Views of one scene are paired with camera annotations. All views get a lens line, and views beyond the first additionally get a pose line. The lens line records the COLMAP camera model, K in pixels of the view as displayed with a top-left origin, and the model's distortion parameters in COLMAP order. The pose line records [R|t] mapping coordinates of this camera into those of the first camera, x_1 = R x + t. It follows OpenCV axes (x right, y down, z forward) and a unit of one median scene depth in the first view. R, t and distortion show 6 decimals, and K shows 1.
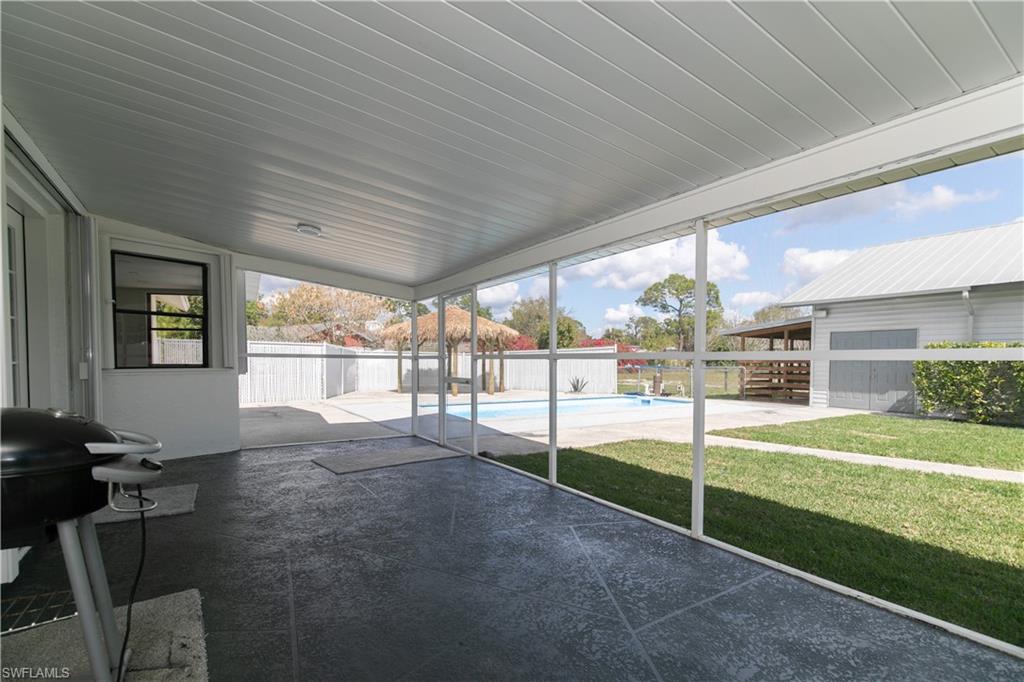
lens RADIAL K [[472.7, 0, 515.0], [0, 472.7, 377.5], [0, 0, 1]] dist [0.000983, 0.000077]
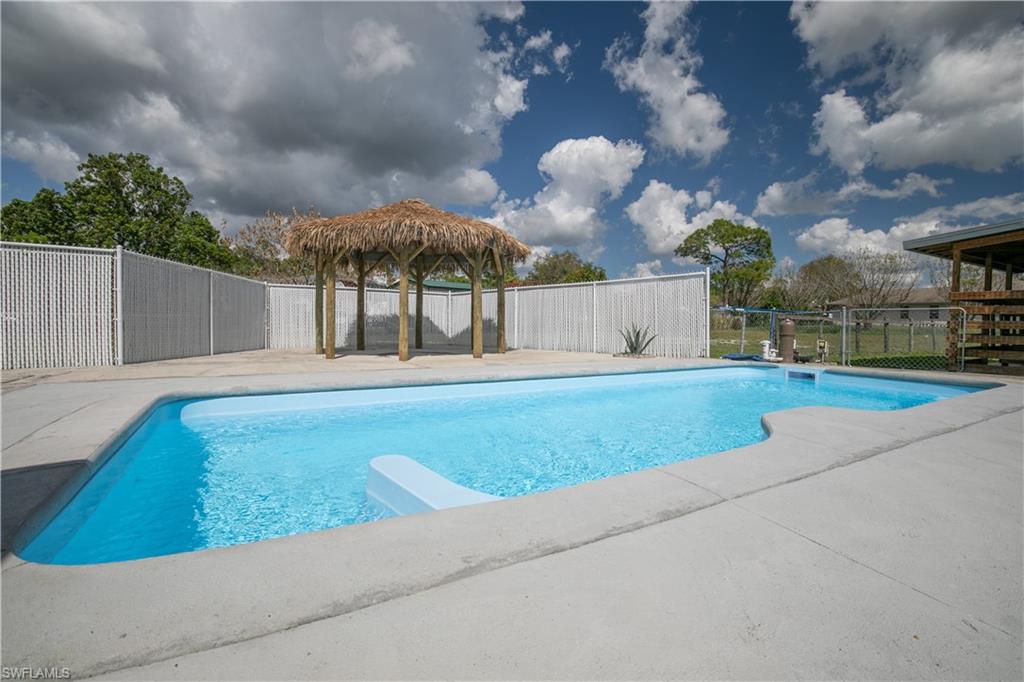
lens RADIAL K [[460.4, 0, 517.2], [0, 460.4, 335.6], [0, 0, 1]] dist [-0.033457, 0.000081]
pose [[0.998591, 0.004304, -0.052886, 0.021081], [-0.004527, 0.999981, -0.004095, 0.012747], [0.052868, 0.004328, 0.998592, 0.458543]]
